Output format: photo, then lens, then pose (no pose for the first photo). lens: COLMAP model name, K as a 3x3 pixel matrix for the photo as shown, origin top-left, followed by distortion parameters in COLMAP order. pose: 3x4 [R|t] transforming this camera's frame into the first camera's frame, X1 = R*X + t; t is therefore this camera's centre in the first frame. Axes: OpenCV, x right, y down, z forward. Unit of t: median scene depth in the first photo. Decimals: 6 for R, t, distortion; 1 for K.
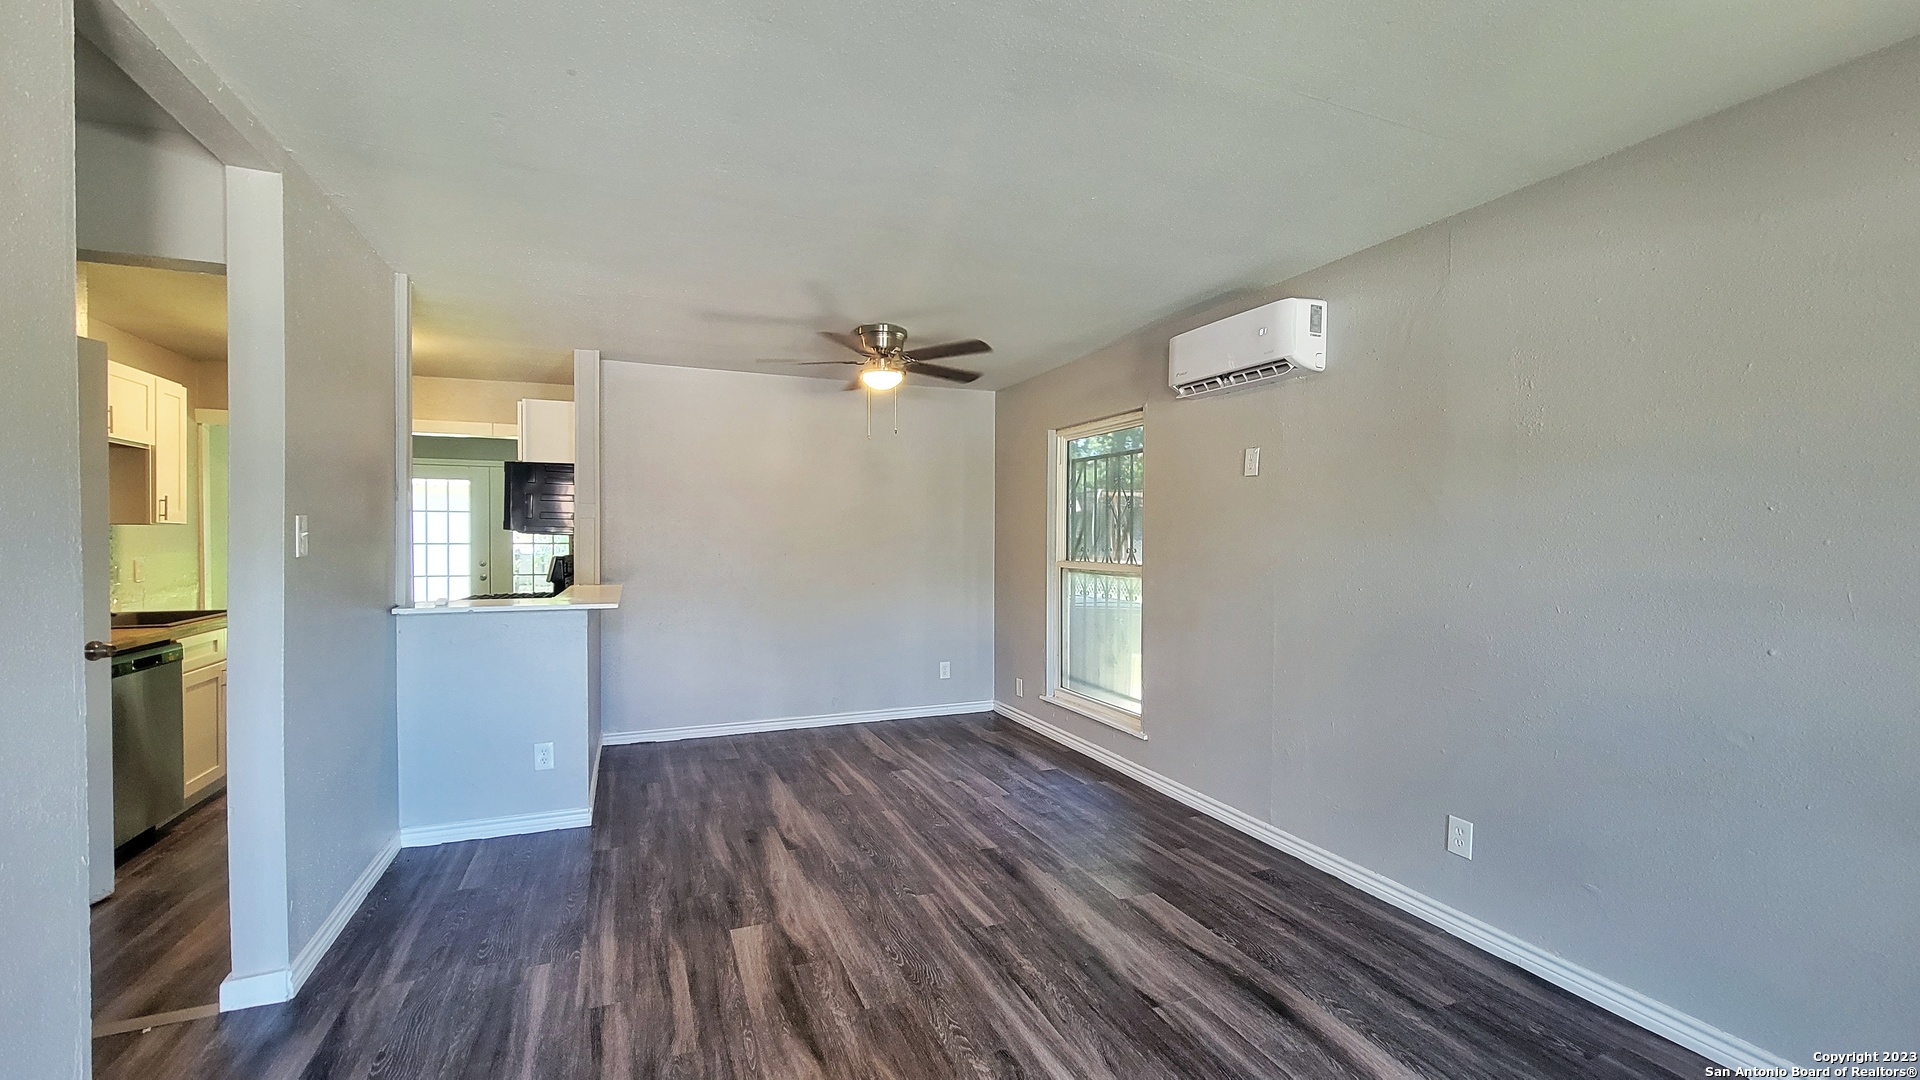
lens RADIAL K [[784.4, 0, 959.5], [0, 784.4, 536.1], [0, 0, 1]] dist [0.000931, -0.000036]
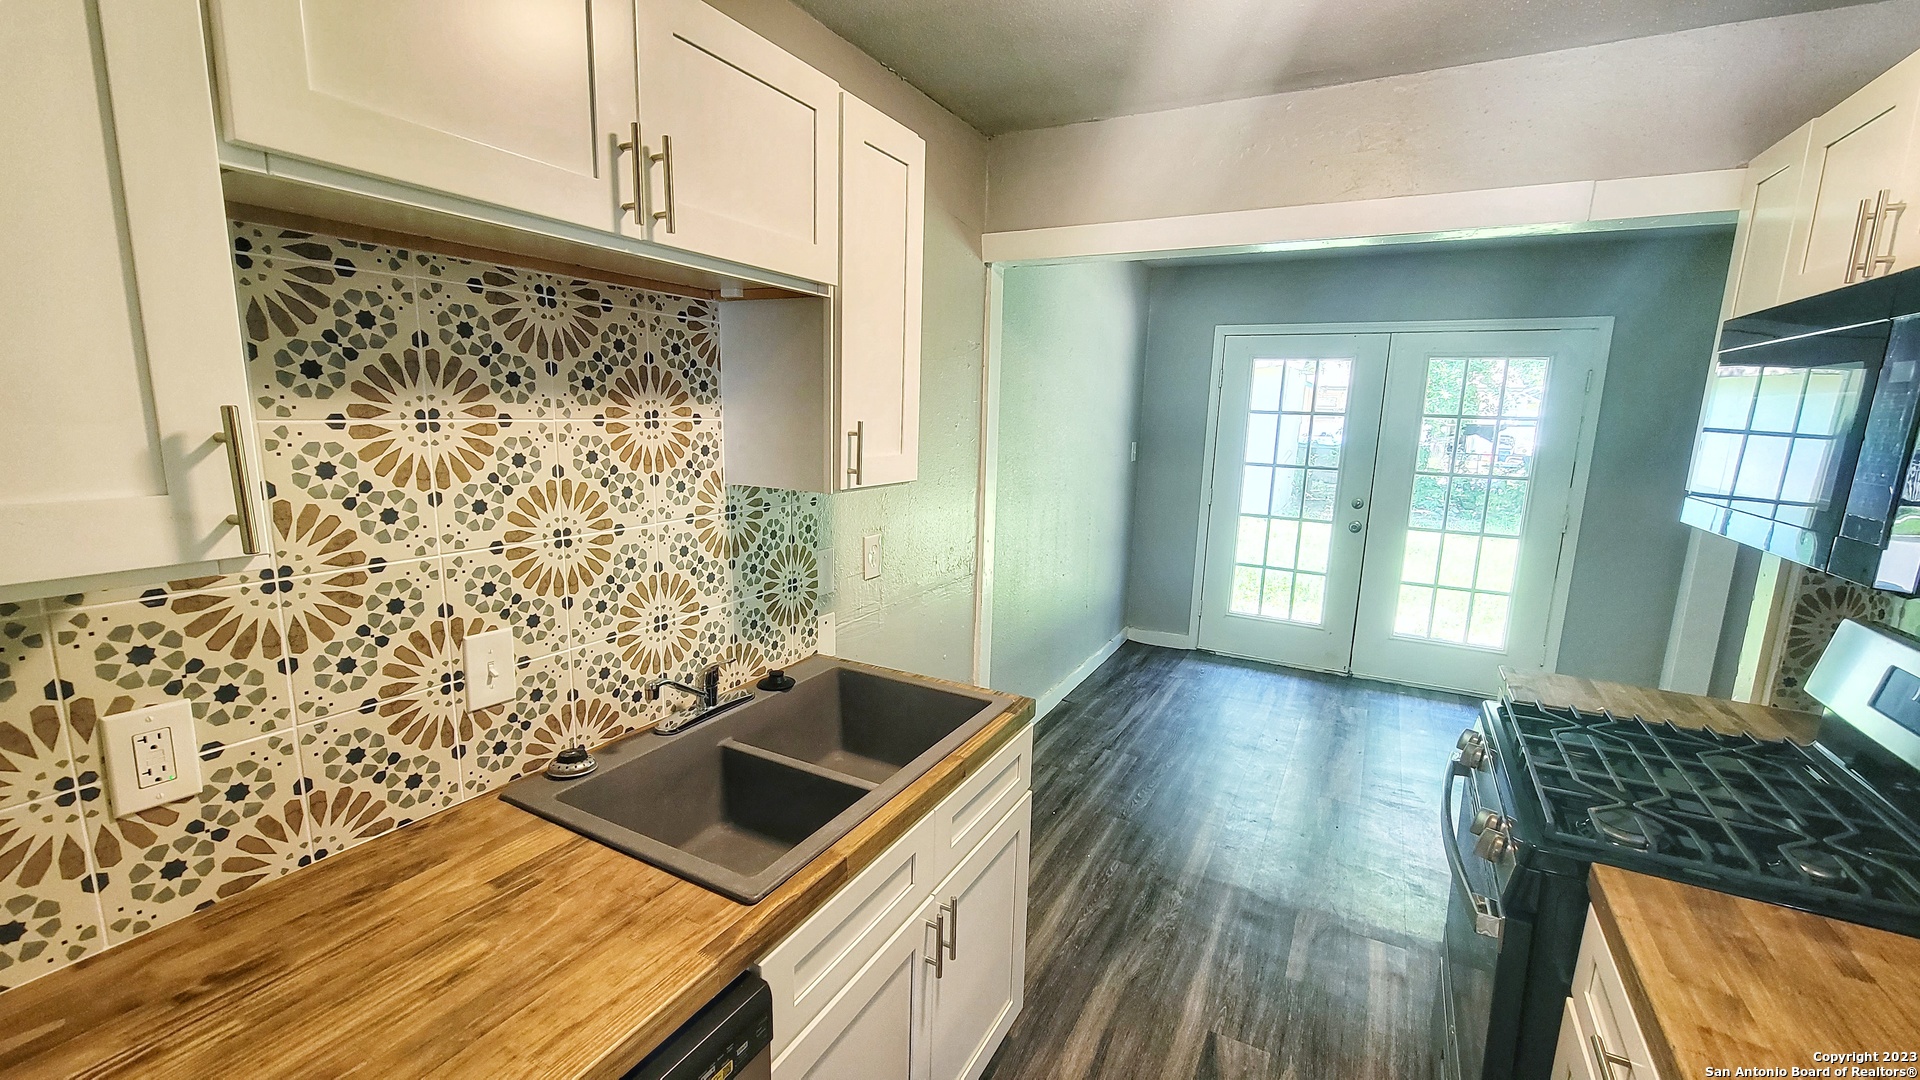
lens RADIAL K [[784.4, 0, 962.3], [0, 784.4, 545.2], [0, 0, 1]] dist [0.000931, -0.000036]
pose [[0.628217, 0.147876, -0.763856, -0.646589], [-0.023071, 0.984881, 0.171690, -0.055878], [0.777696, -0.090236, 0.622130, 0.758079]]
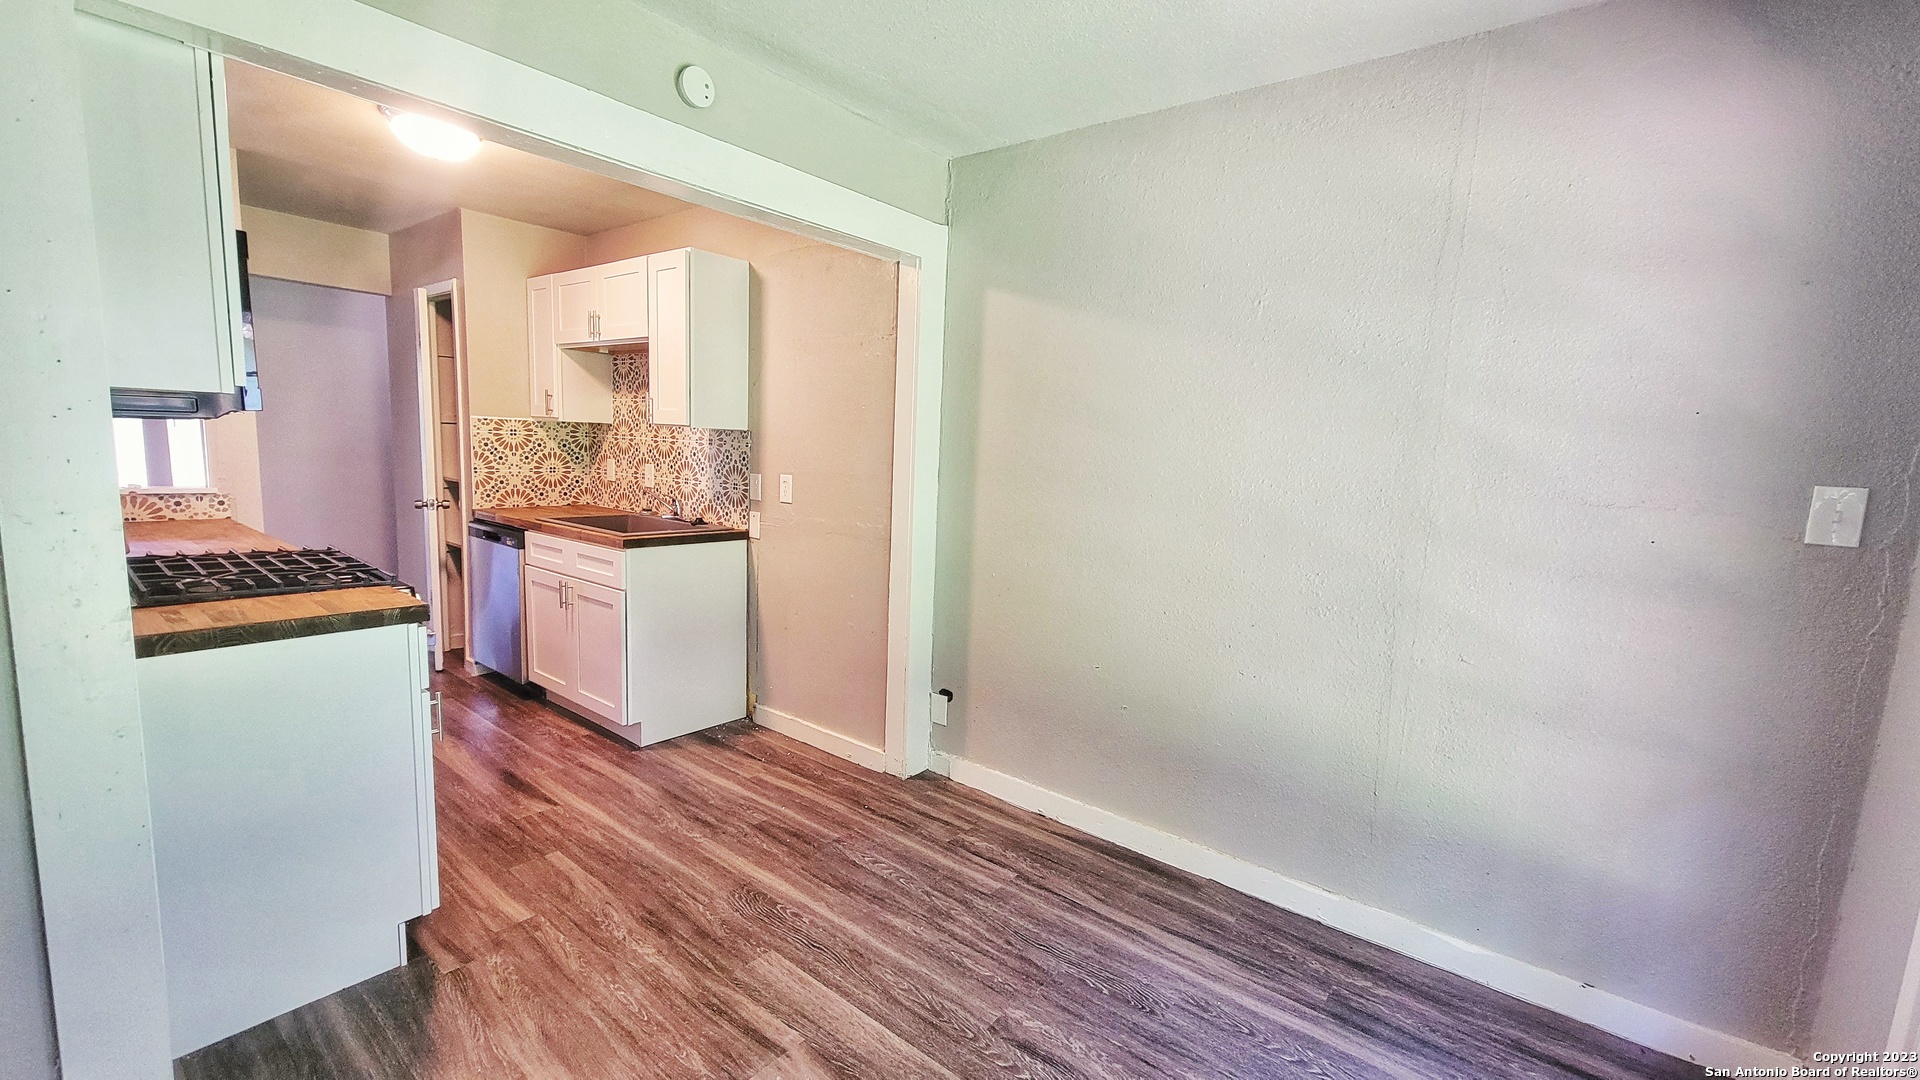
lens RADIAL K [[784.4, 0, 956.8], [0, 784.4, 544.8], [0, 0, 1]] dist [0.000931, -0.000036]
pose [[-0.879193, 0.022062, -0.475956, -0.852237], [-0.045758, 0.990401, 0.130433, -0.013390], [0.474264, 0.136455, -0.869743, 1.841518]]
